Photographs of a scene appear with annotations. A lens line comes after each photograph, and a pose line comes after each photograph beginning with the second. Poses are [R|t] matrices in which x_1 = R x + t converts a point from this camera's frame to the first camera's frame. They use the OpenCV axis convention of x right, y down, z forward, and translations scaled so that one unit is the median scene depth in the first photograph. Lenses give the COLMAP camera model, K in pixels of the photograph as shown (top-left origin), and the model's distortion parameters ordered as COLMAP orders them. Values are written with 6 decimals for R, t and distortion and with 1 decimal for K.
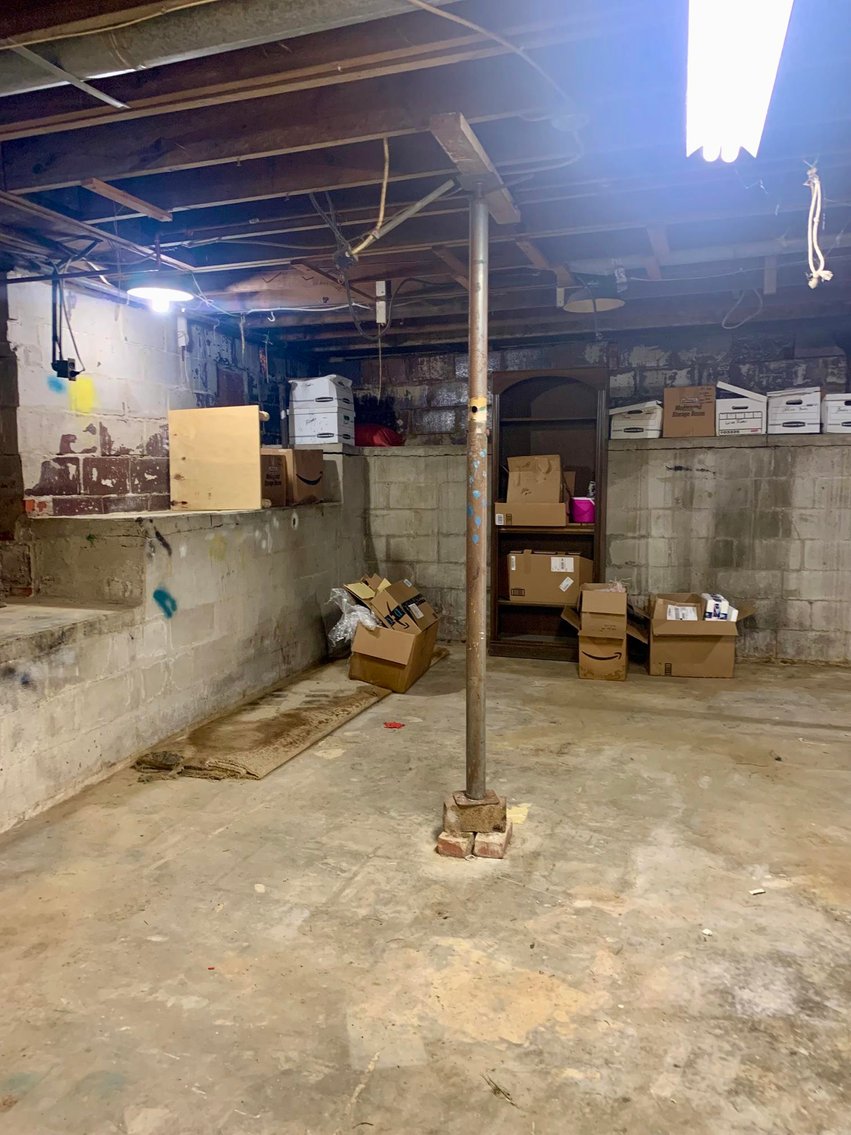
lens RADIAL K [[868.8, 0, 427.3], [0, 868.8, 562.1], [0, 0, 1]] dist [0.034091, -0.029249]
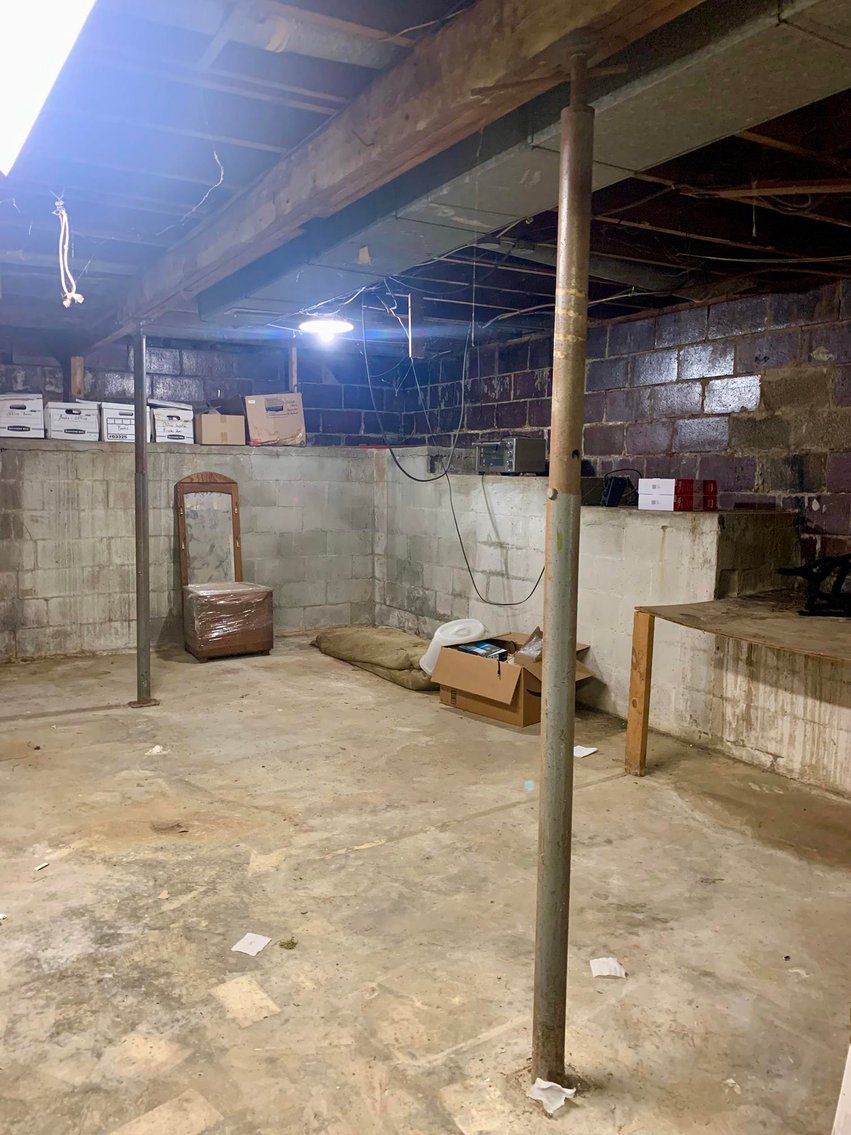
lens RADIAL K [[868.8, 0, 422.2], [0, 868.8, 568.4], [0, 0, 1]] dist [0.034091, -0.029249]
pose [[0.657383, -0.061383, 0.751053, -0.091040], [0.061932, 0.997706, 0.027334, 0.014496], [-0.751008, 0.028545, 0.659676, -0.056078]]
